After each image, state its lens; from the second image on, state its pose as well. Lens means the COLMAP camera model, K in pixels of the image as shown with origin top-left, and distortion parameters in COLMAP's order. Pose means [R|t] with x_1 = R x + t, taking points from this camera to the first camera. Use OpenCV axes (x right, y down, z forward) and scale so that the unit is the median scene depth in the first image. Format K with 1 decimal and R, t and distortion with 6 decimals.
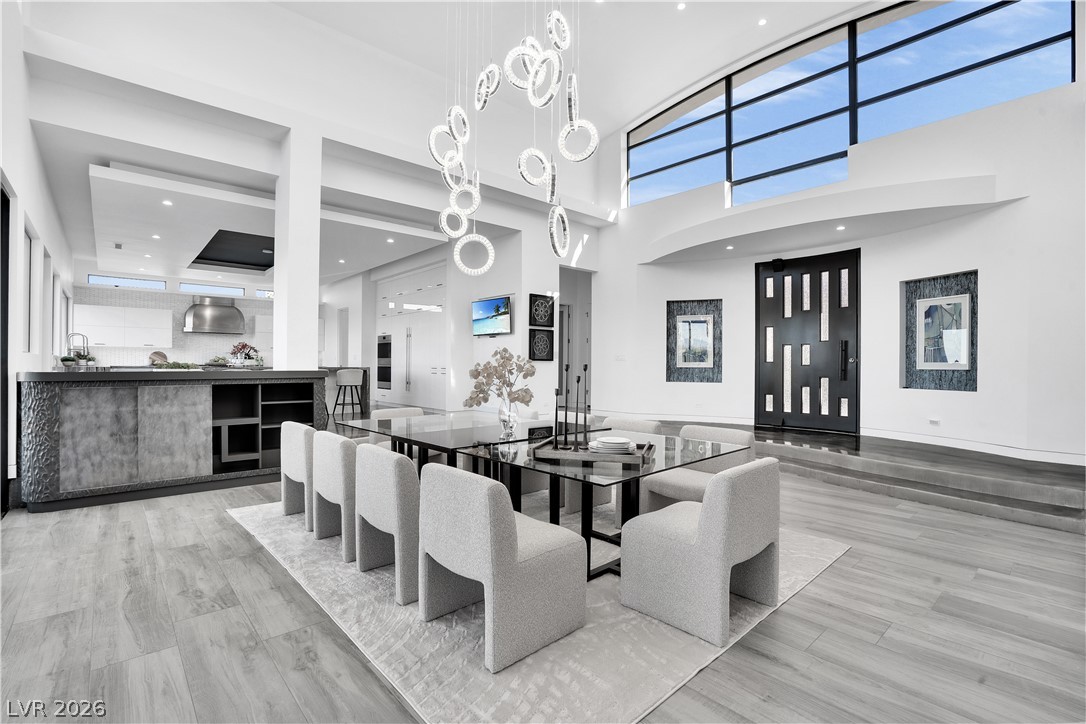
lens RADIAL K [[501.2, 0, 539.8], [0, 501.2, 364.1], [0, 0, 1]] dist [-0.041415, 0.002525]
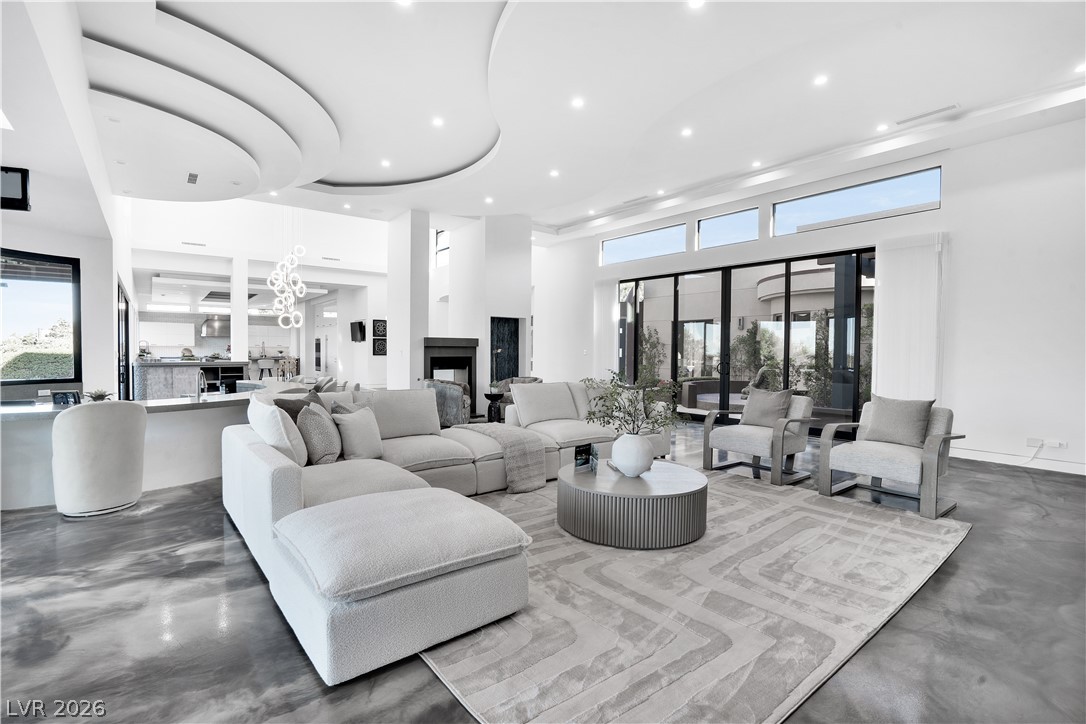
lens RADIAL K [[501.2, 0, 540.6], [0, 501.2, 362.3], [0, 0, 1]] dist [-0.041415, 0.002525]
pose [[0.998613, 0.000582, -0.052655, 0.625810], [0.000707, 0.999701, 0.024455, -0.022930], [0.052653, -0.024458, 0.998313, -0.740792]]
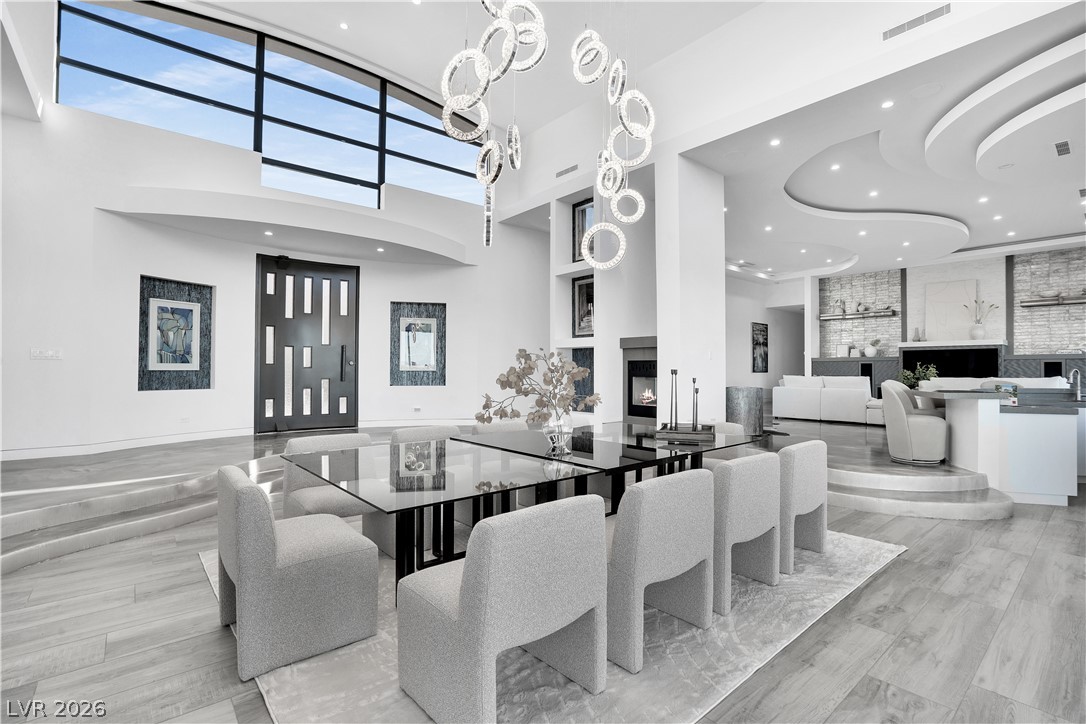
lens RADIAL K [[501.2, 0, 534.6], [0, 501.2, 365.7], [0, 0, 1]] dist [-0.041415, 0.002525]
pose [[0.037537, 0.003010, 0.999291, -0.476295], [-0.001505, 0.999994, -0.002956, 0.001138], [-0.999294, -0.001393, 0.037541, 0.509161]]
